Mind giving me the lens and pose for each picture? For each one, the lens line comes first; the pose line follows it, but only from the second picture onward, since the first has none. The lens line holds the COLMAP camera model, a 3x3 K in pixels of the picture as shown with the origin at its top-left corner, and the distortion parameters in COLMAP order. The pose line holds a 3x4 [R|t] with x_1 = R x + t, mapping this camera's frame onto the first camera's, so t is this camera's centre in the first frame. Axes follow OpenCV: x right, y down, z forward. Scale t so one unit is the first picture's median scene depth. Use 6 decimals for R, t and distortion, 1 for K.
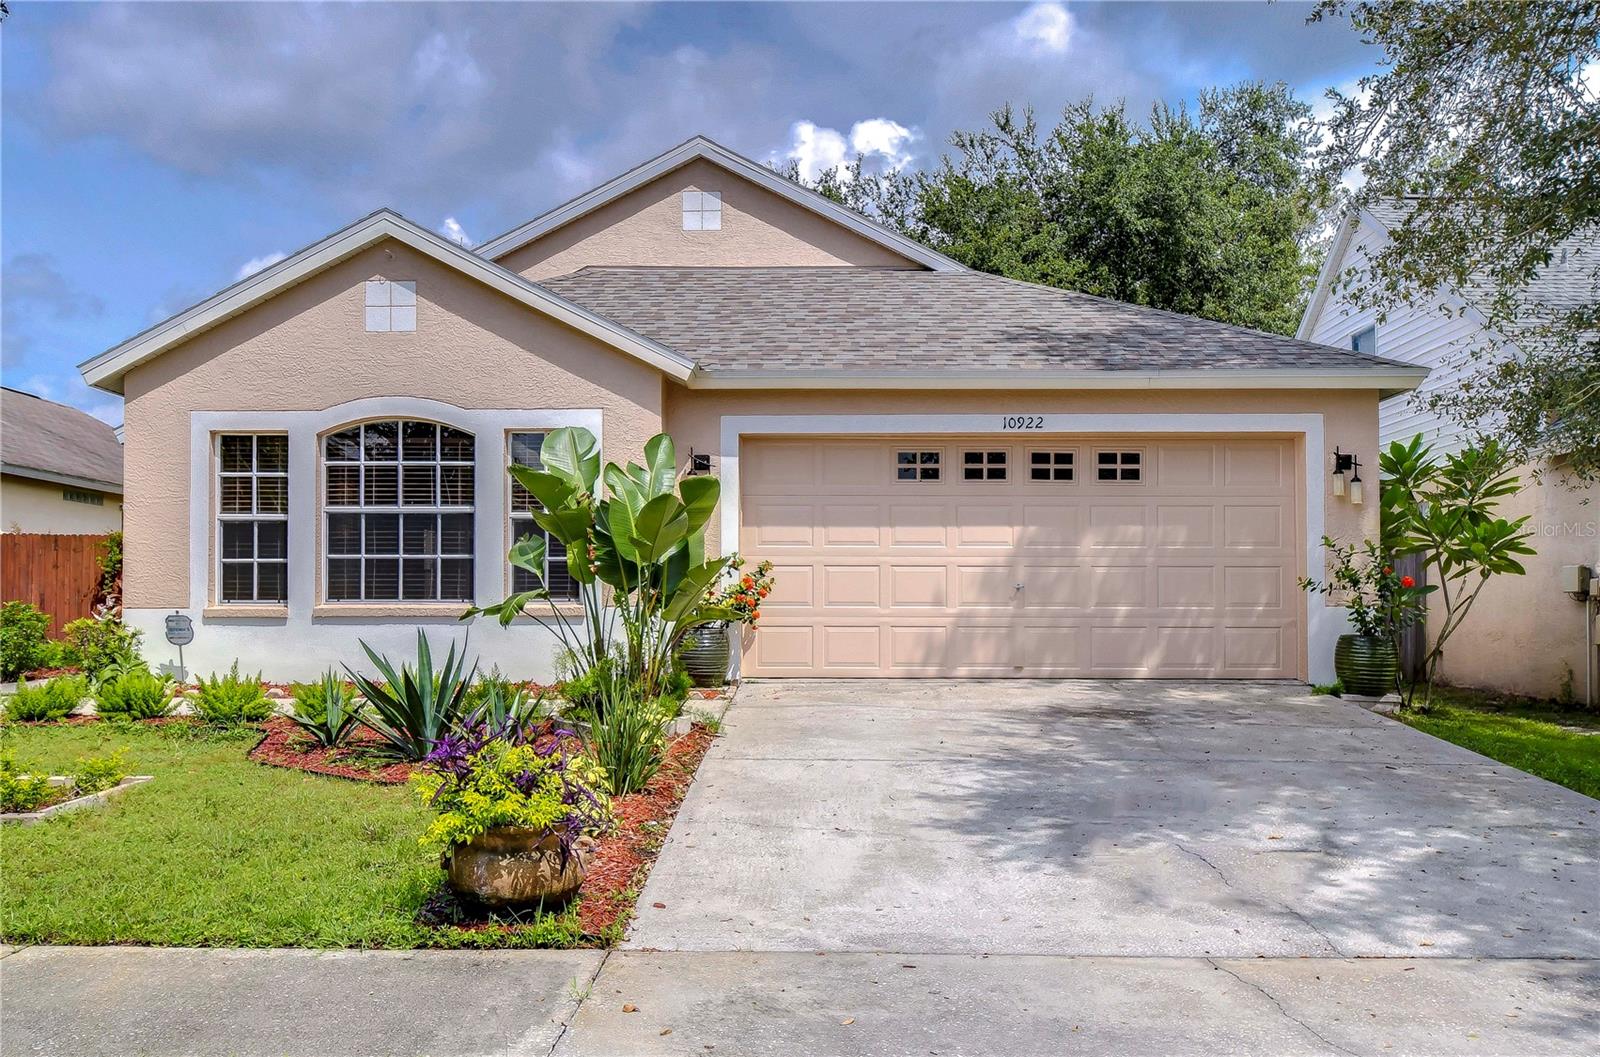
lens RADIAL K [[1569.9, 0, 800.0], [0, 1569.9, 528.5], [0, 0, 1]] dist [0.000029, -0.008560]
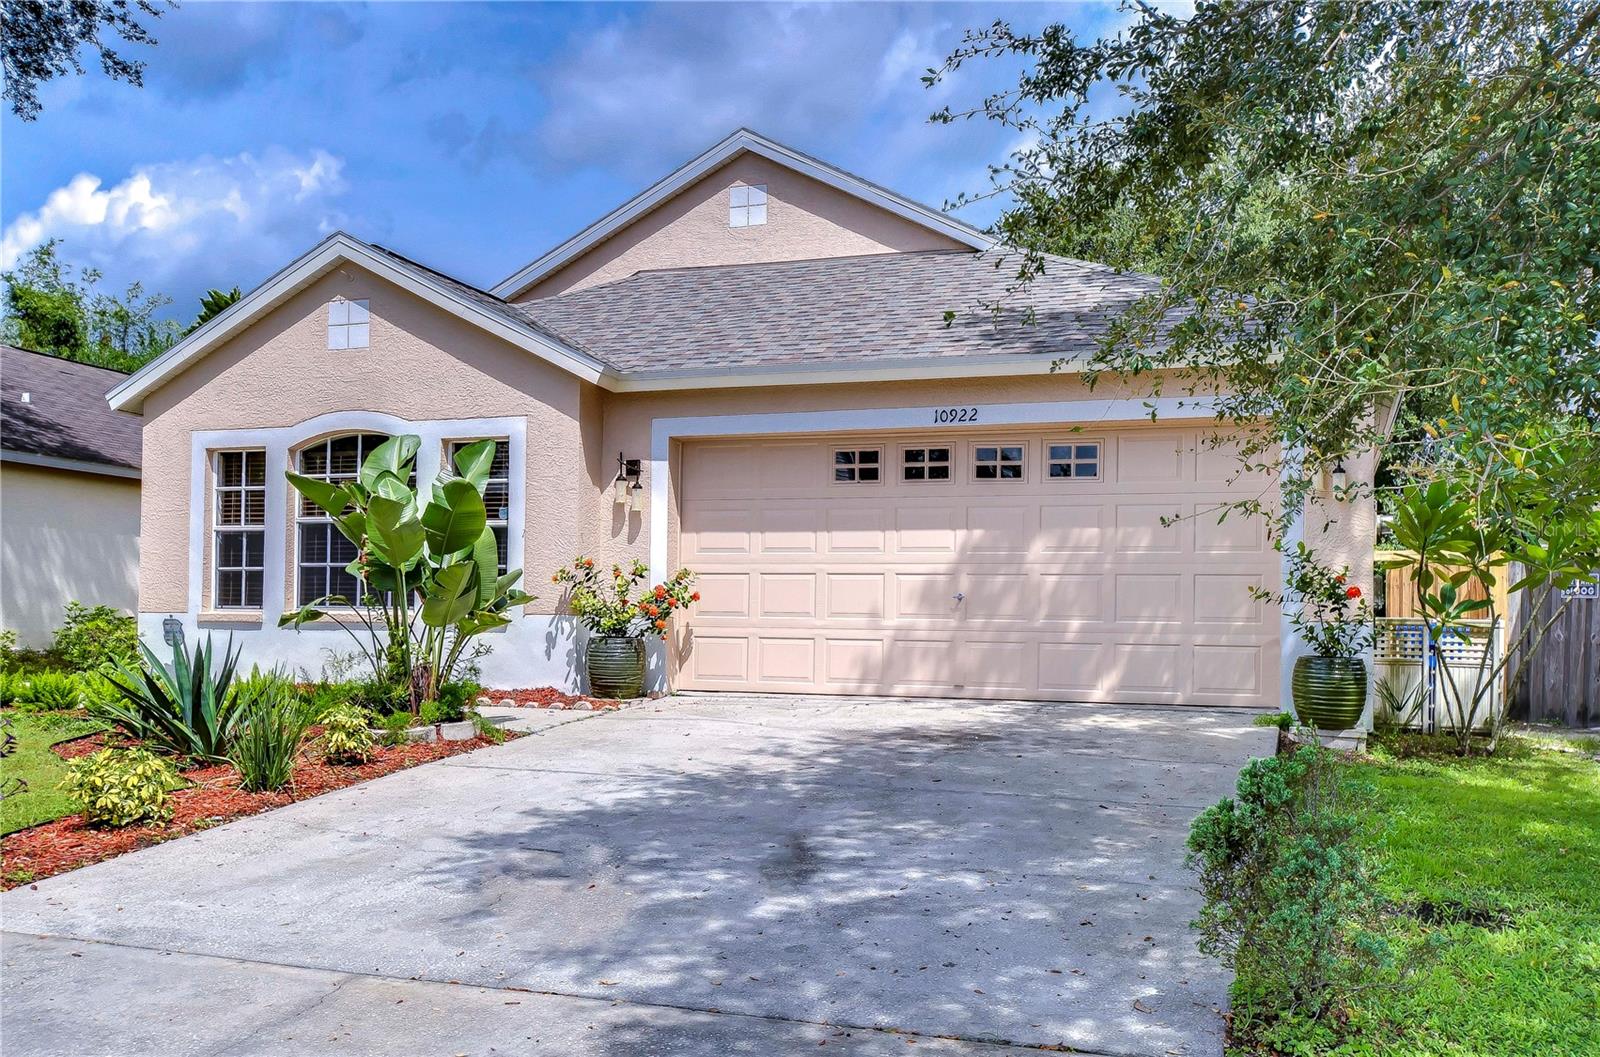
lens RADIAL K [[1678.4, 0, 800.0], [0, 1678.4, 528.5], [0, 0, 1]] dist [-0.010746, 0.010946]
pose [[0.934502, -0.009964, -0.355817, 0.403798], [0.006872, 0.999927, -0.009953, 0.006712], [0.355890, 0.006856, 0.934503, 0.065270]]
